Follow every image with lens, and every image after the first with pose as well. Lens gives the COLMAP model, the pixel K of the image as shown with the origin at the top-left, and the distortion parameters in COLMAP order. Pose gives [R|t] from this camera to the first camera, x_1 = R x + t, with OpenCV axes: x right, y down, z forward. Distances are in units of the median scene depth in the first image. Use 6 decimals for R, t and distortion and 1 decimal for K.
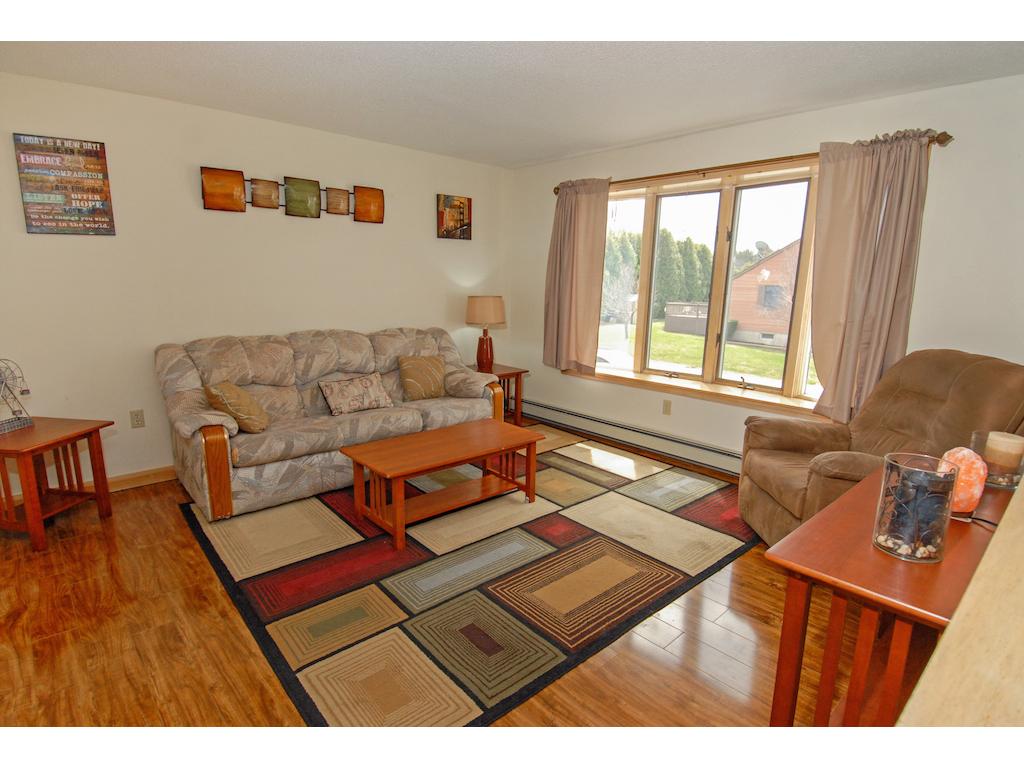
lens RADIAL K [[534.3, 0, 512.2], [0, 534.3, 399.8], [0, 0, 1]] dist [-0.000929, -0.001449]
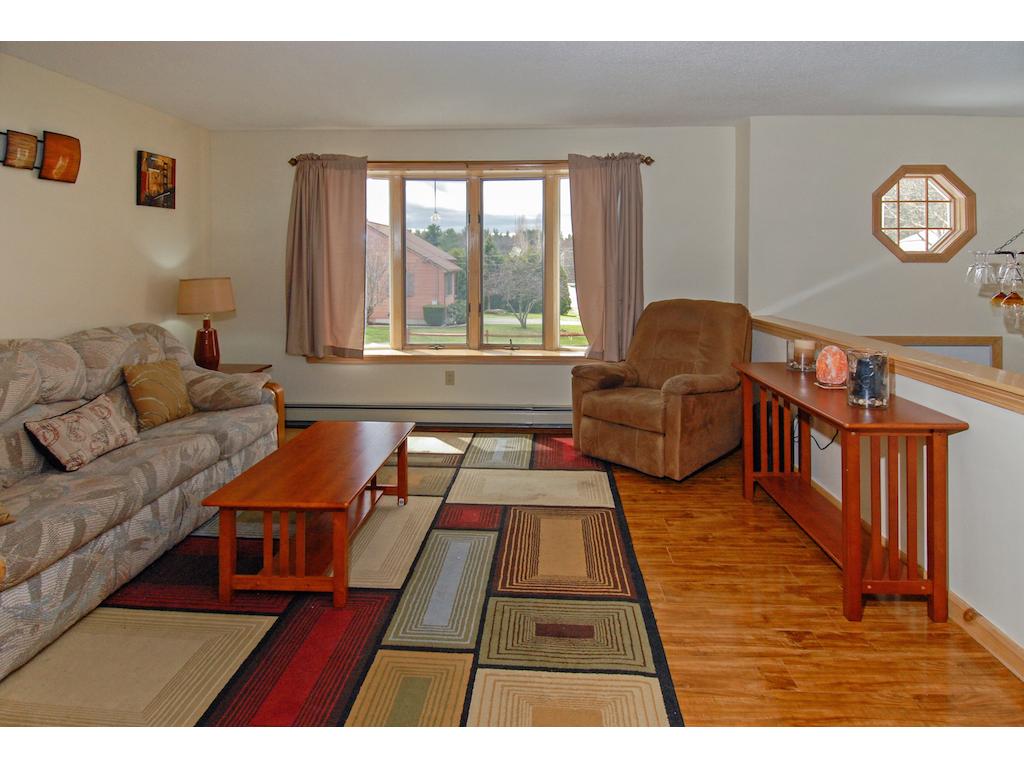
lens RADIAL K [[571.6, 0, 515.0], [0, 571.6, 279.5], [0, 0, 1]] dist [-0.020684, 0.000138]
pose [[0.706070, -0.040043, 0.707009, -0.402478], [0.167234, 0.979588, -0.111531, -0.028713], [-0.688111, 0.196985, 0.698355, 0.123610]]
